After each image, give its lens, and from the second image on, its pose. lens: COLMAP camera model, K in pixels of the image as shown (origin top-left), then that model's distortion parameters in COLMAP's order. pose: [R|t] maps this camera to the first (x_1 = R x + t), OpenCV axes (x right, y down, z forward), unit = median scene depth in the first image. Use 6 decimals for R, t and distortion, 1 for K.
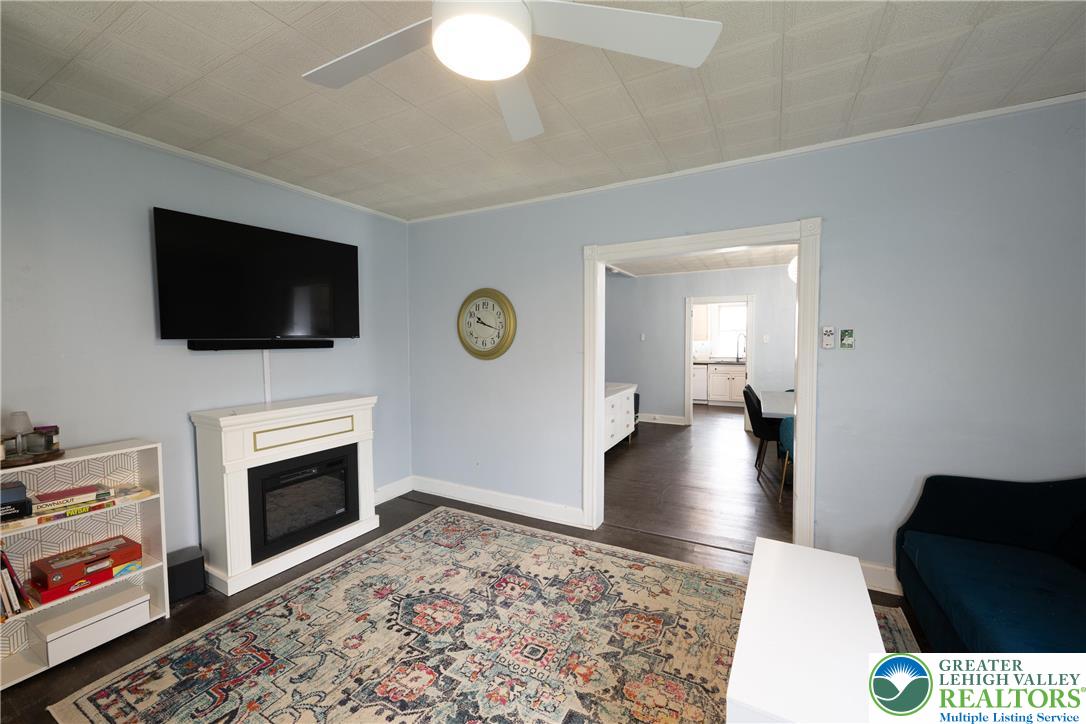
lens RADIAL K [[426.0, 0, 543.2], [0, 426.0, 363.0], [0, 0, 1]] dist [-0.008185, 0.000494]
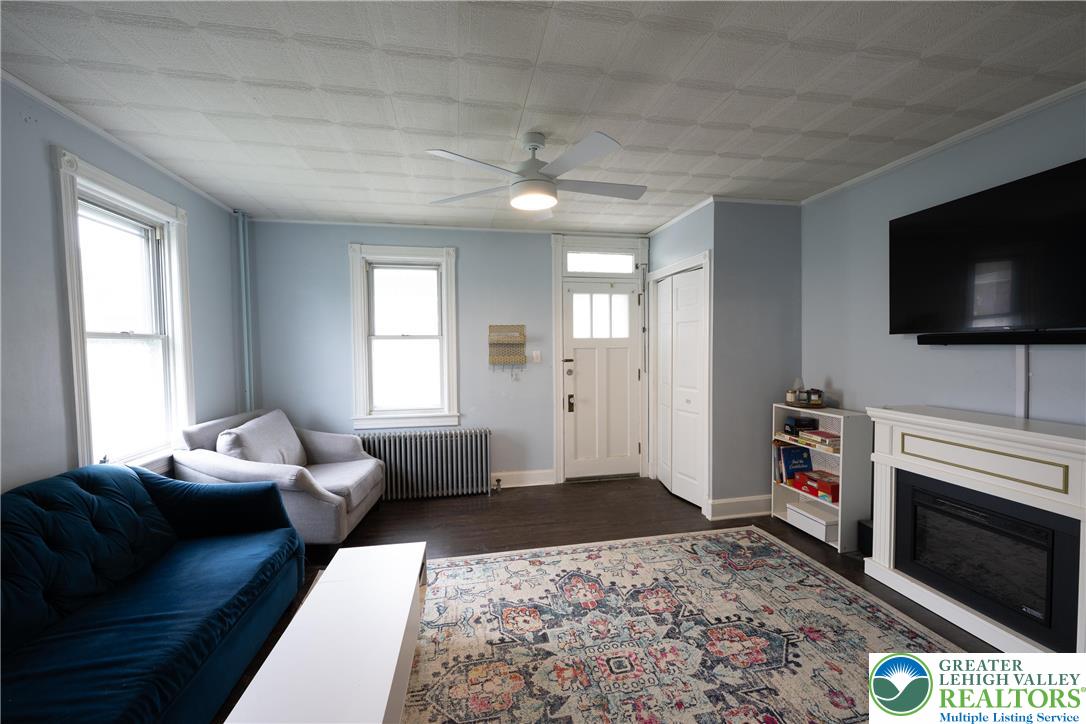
lens RADIAL K [[426.0, 0, 538.1], [0, 426.0, 360.9], [0, 0, 1]] dist [-0.008185, 0.000494]
pose [[-0.778195, 0.041819, -0.626629, 0.695686], [-0.013198, 0.996471, 0.082891, -0.082949], [0.627884, 0.072775, -0.774897, 1.578968]]
